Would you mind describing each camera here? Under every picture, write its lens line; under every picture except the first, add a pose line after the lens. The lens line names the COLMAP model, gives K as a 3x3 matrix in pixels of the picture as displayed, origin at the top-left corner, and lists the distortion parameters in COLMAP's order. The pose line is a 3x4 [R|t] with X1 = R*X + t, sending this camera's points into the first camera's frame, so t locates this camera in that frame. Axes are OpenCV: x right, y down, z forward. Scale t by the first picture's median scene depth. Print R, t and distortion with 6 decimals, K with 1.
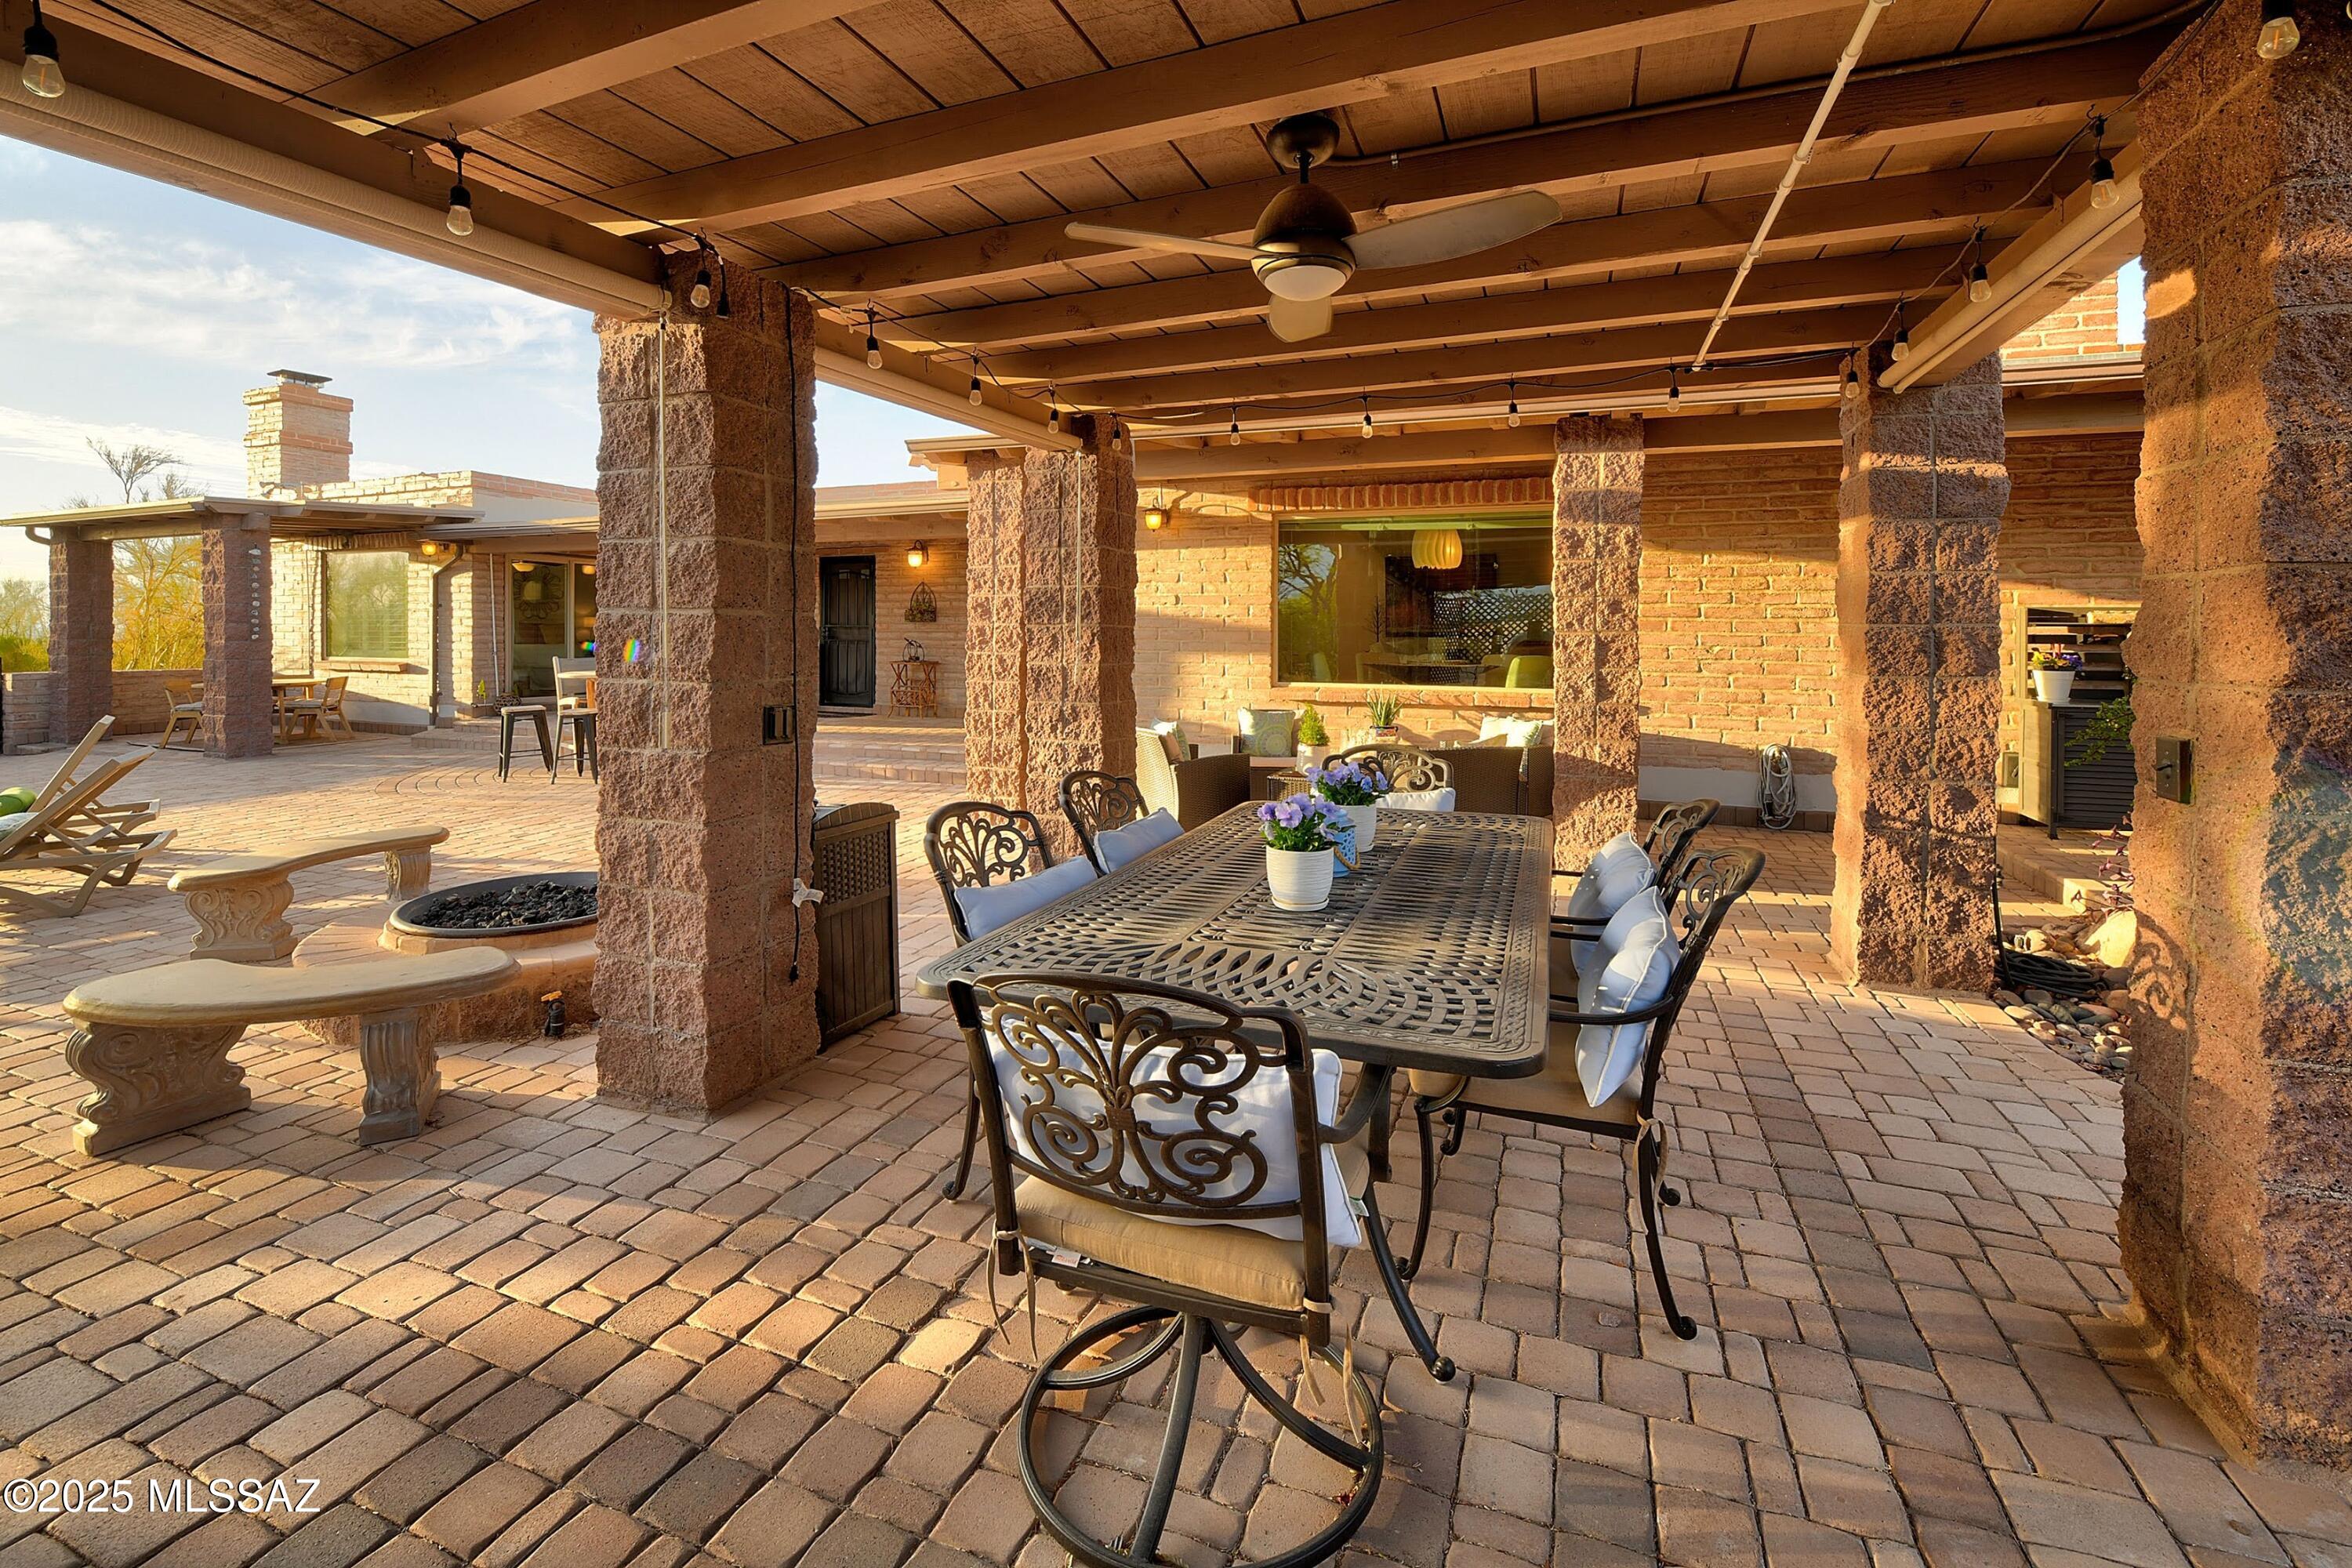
lens RADIAL K [[959.7, 0, 1225.1], [0, 959.7, 646.0], [0, 0, 1]] dist [-0.015645, -0.000249]
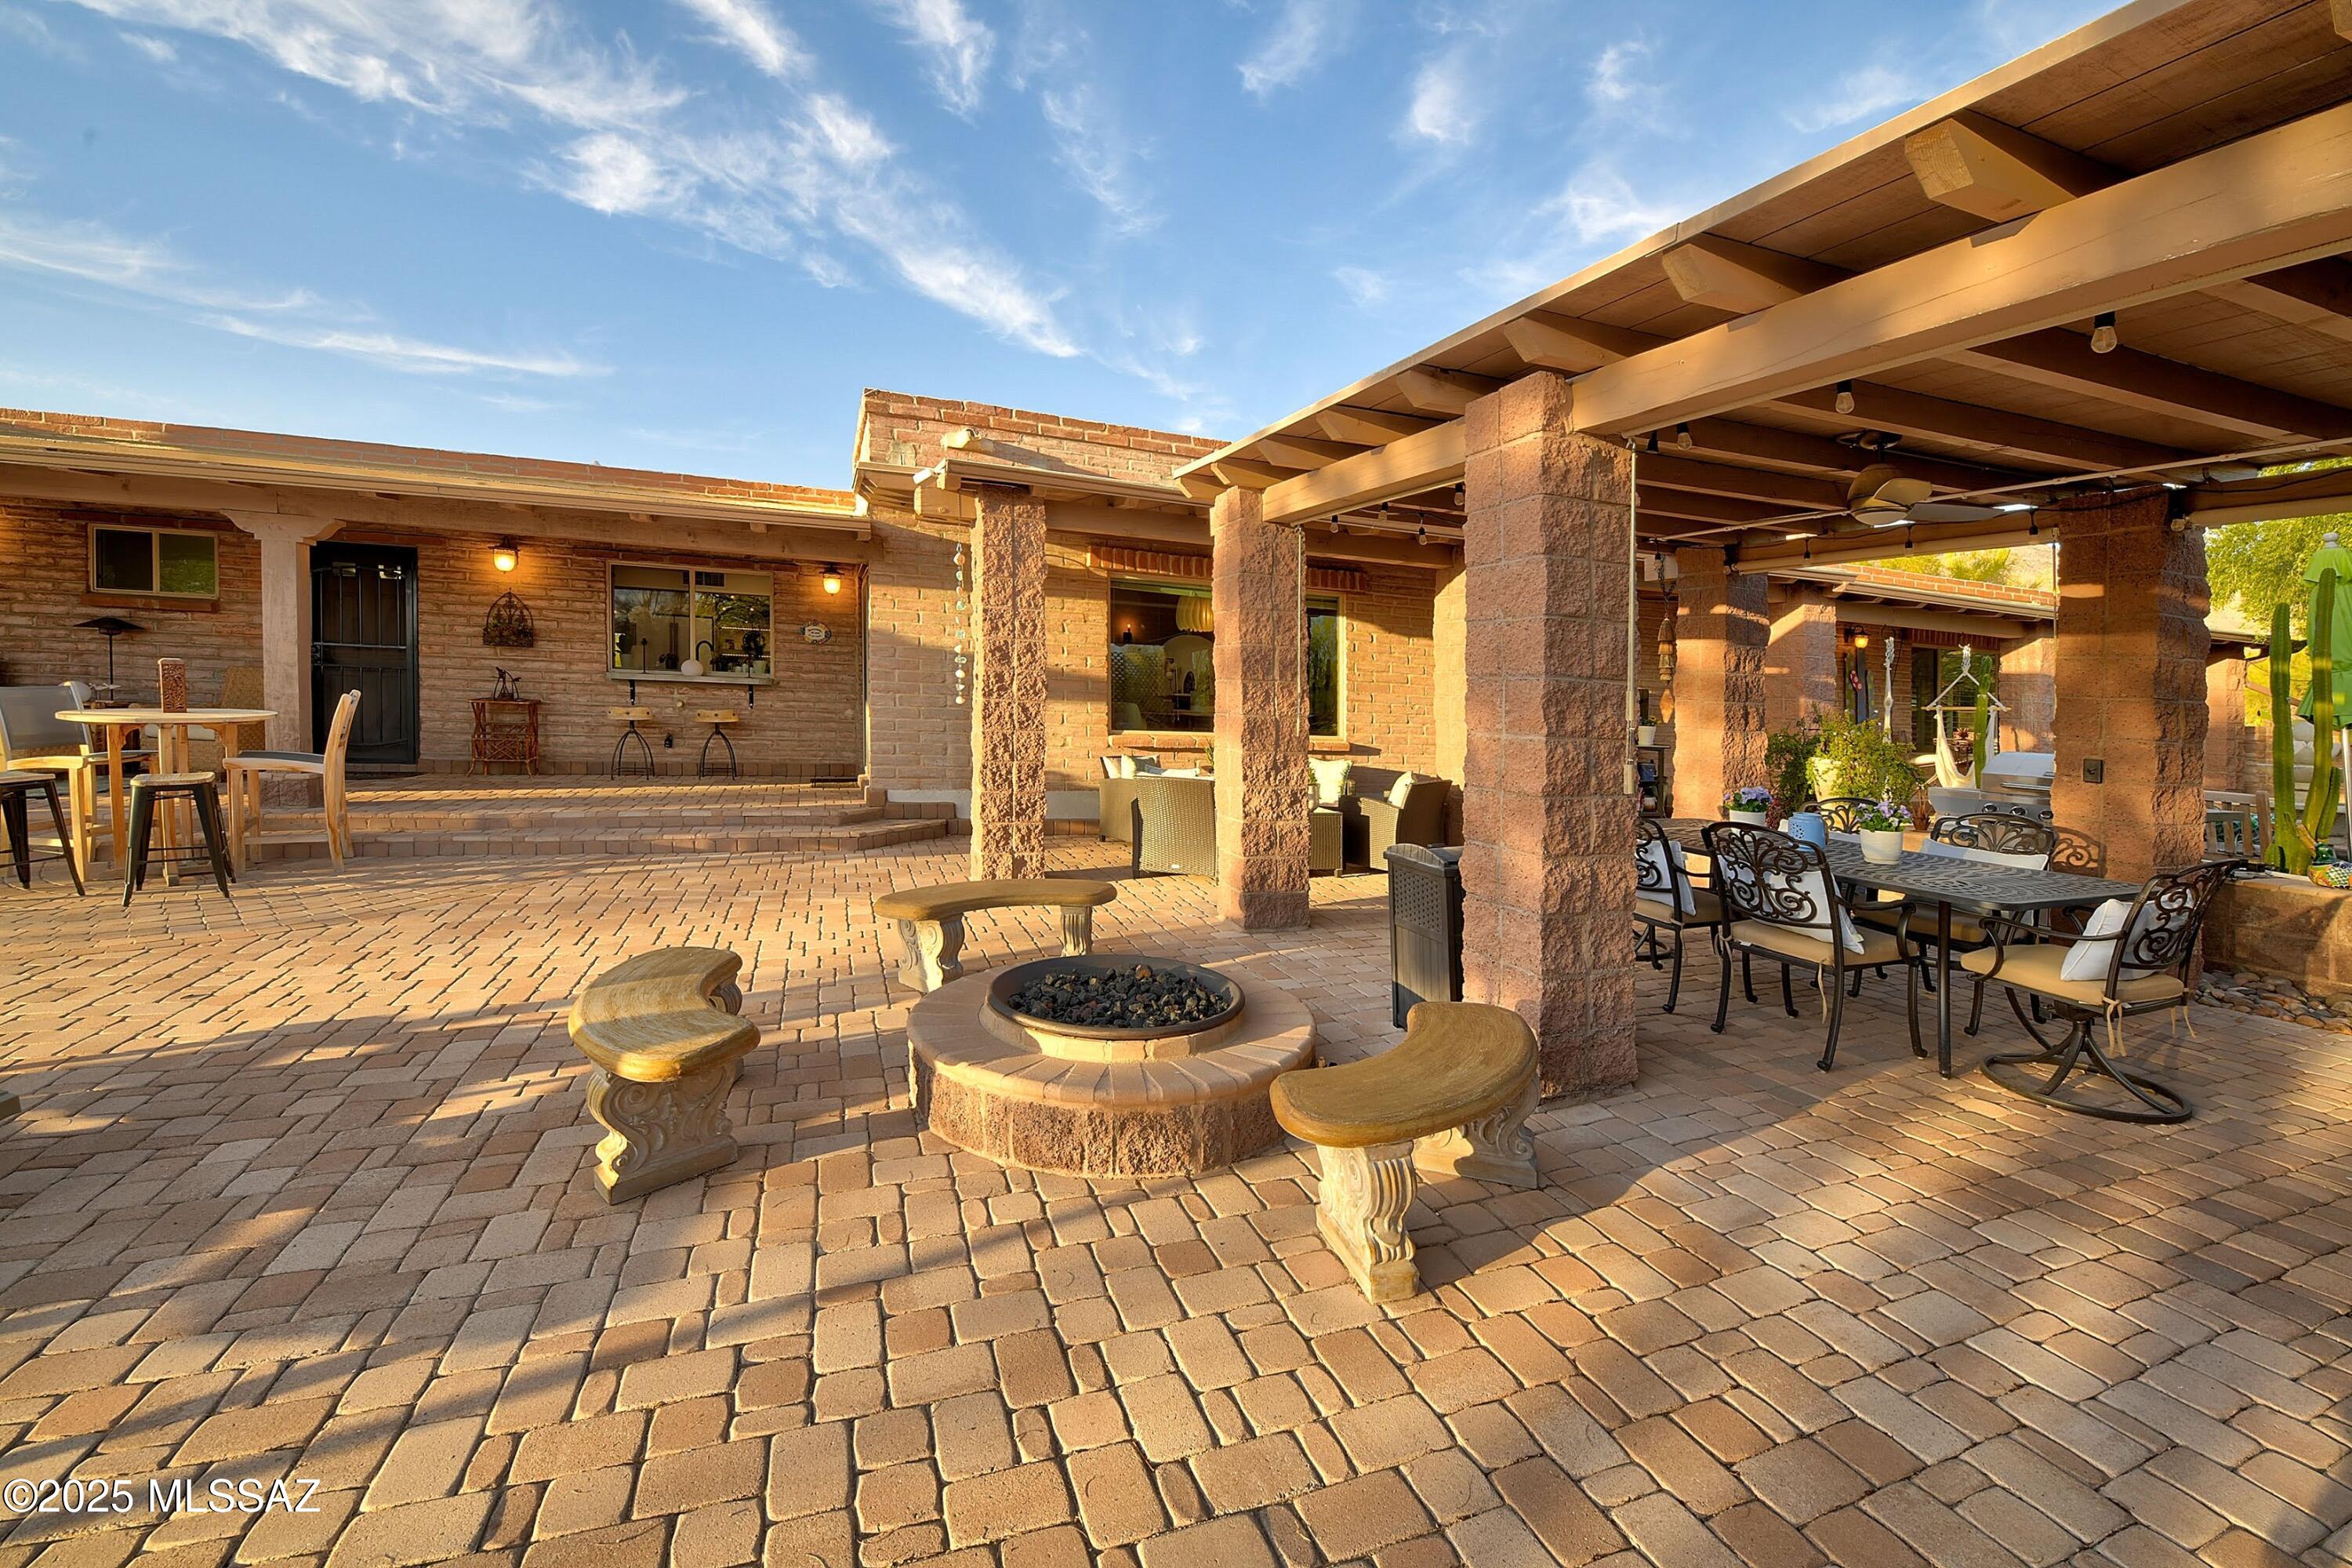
lens RADIAL K [[959.7, 0, 1186.9], [0, 959.7, 706.9], [0, 0, 1]] dist [-0.015645, -0.000249]
pose [[0.752897, 0.014554, 0.657977, -0.596808], [-0.027992, 0.999559, 0.009921, -0.000755], [-0.657542, -0.025888, 0.752973, 0.147599]]
